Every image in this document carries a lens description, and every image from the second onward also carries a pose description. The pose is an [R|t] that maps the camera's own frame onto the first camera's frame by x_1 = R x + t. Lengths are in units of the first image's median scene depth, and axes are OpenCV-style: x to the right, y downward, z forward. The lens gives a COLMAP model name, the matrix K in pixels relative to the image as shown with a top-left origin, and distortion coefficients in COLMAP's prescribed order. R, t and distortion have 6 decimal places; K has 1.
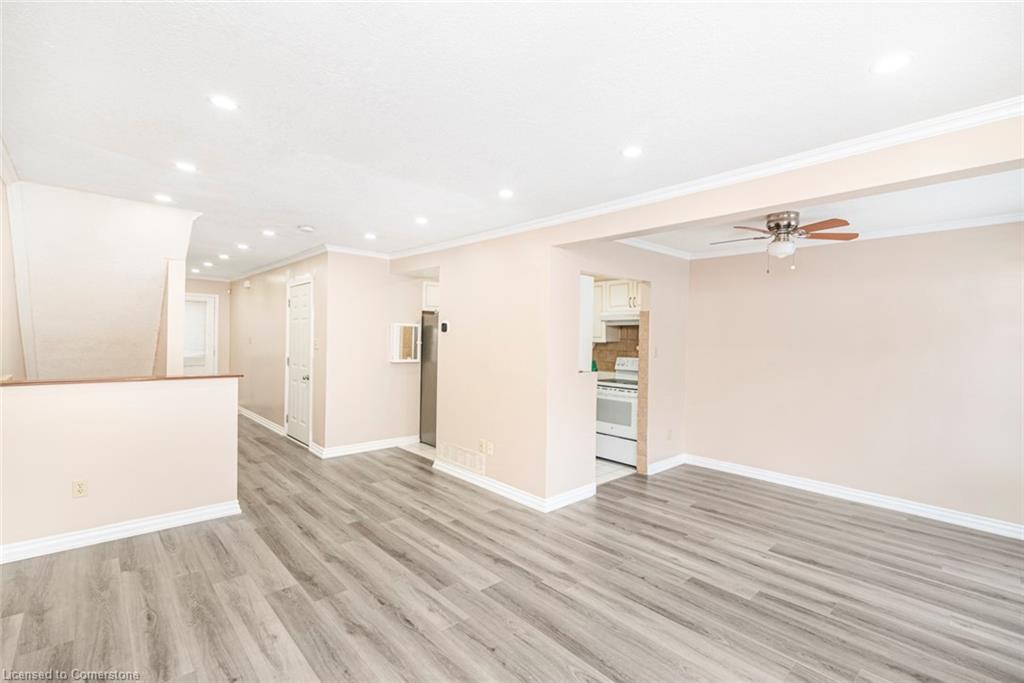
lens RADIAL K [[465.3, 0, 501.3], [0, 465.3, 339.8], [0, 0, 1]] dist [0.010950, -0.001689]
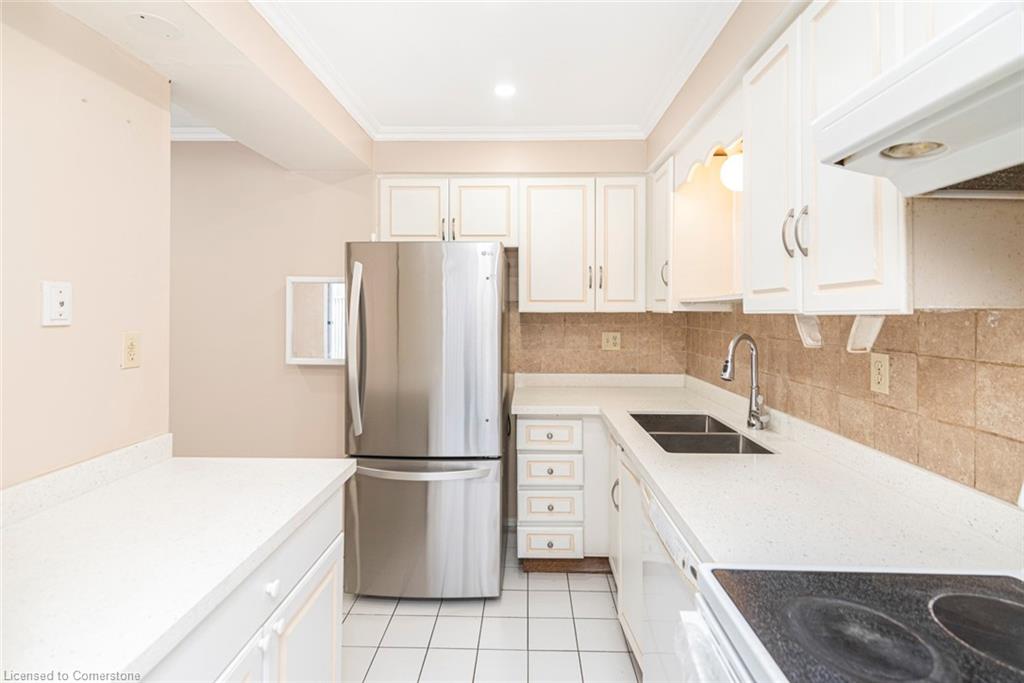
lens RADIAL K [[465.3, 0, 514.3], [0, 465.3, 308.6], [0, 0, 1]] dist [0.010950, -0.001689]
pose [[0.713986, -0.024242, -0.699740, 0.372221], [0.013183, 0.999689, -0.021182, 0.008120], [0.700035, 0.005899, 0.714084, 1.251829]]
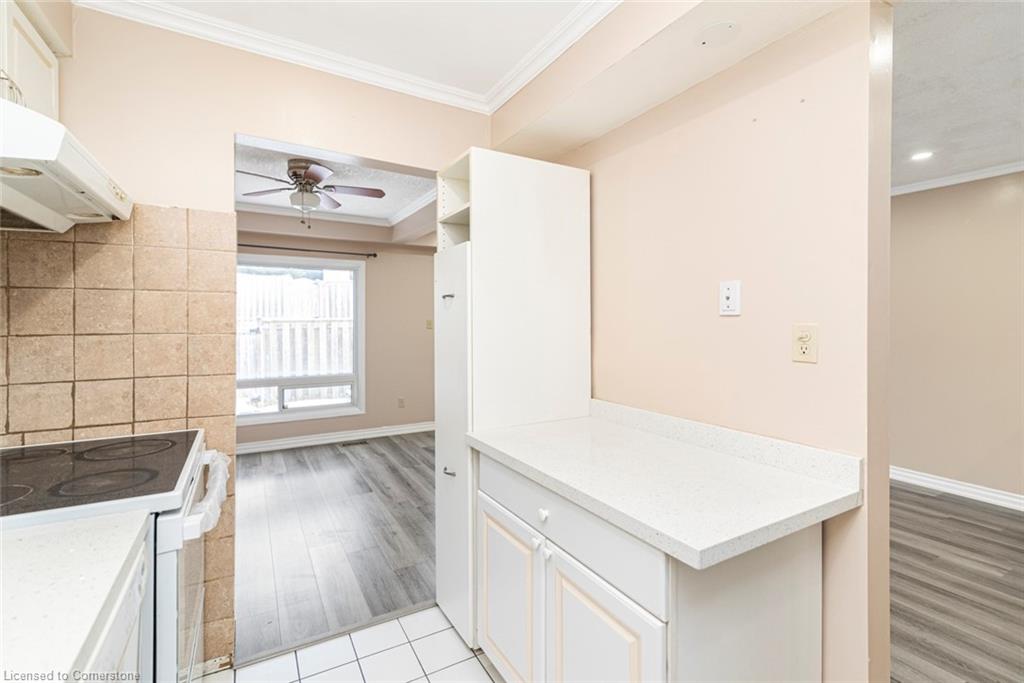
lens RADIAL K [[465.3, 0, 519.8], [0, 465.3, 322.1], [0, 0, 1]] dist [0.010950, -0.001689]
pose [[-0.978569, -0.021861, 0.204755, -0.007861], [-0.019462, 0.999716, 0.013727, 0.013273], [-0.204998, 0.009448, -0.978717, 1.742881]]
